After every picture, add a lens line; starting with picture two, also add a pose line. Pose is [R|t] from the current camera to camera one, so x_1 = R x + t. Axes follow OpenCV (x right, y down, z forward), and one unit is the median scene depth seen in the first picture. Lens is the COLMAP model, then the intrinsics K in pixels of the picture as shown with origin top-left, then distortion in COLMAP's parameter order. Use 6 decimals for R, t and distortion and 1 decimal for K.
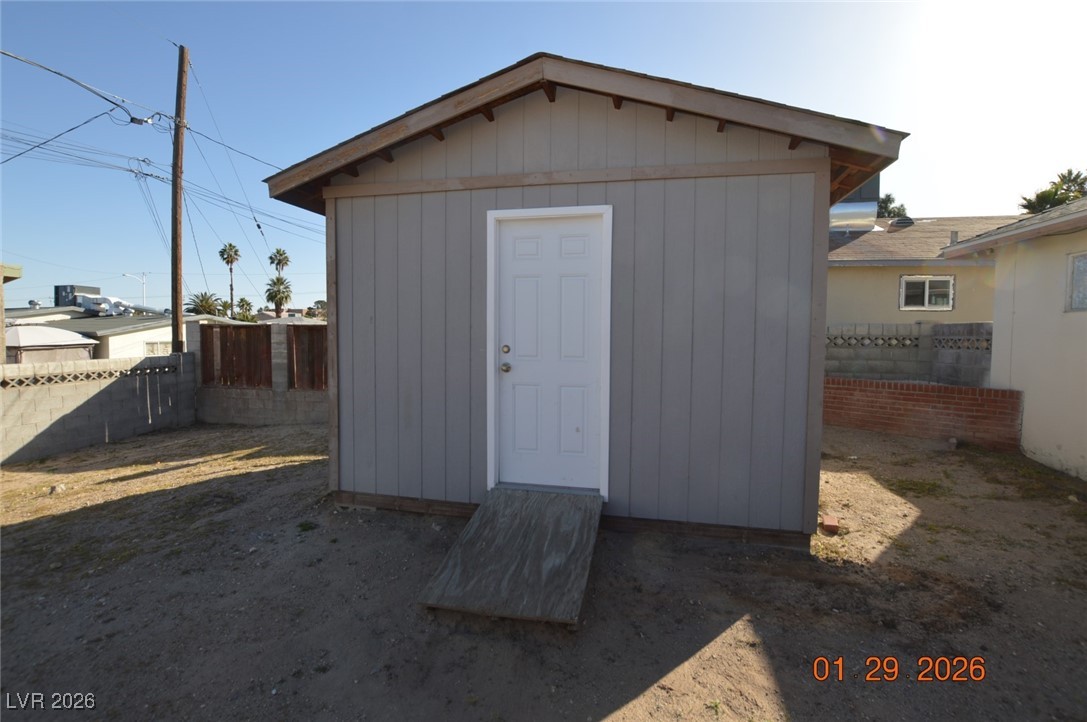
lens RADIAL K [[489.5, 0, 545.5], [0, 489.5, 357.5], [0, 0, 1]] dist [-0.011423, 0.001145]
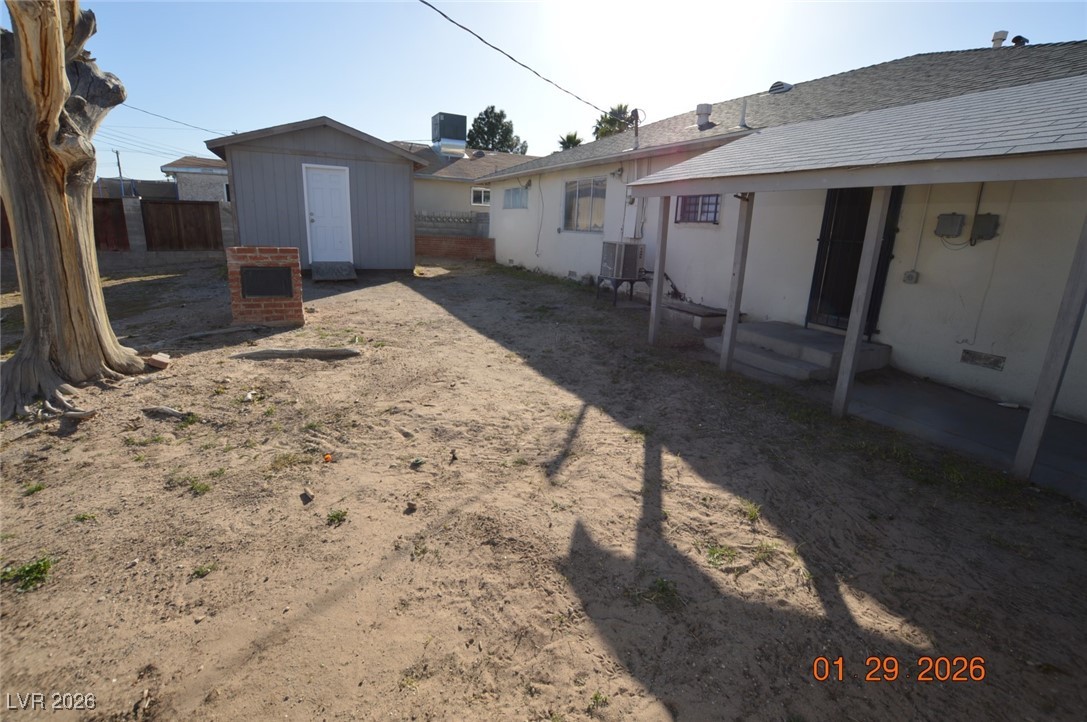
lens RADIAL K [[489.5, 0, 542.5], [0, 489.5, 351.9], [0, 0, 1]] dist [-0.011423, 0.001145]
pose [[0.791578, -0.130370, 0.596999, -0.465384], [-0.001199, 0.976643, 0.214864, 0.087846], [-0.611067, -0.170797, 0.772933, -1.228350]]
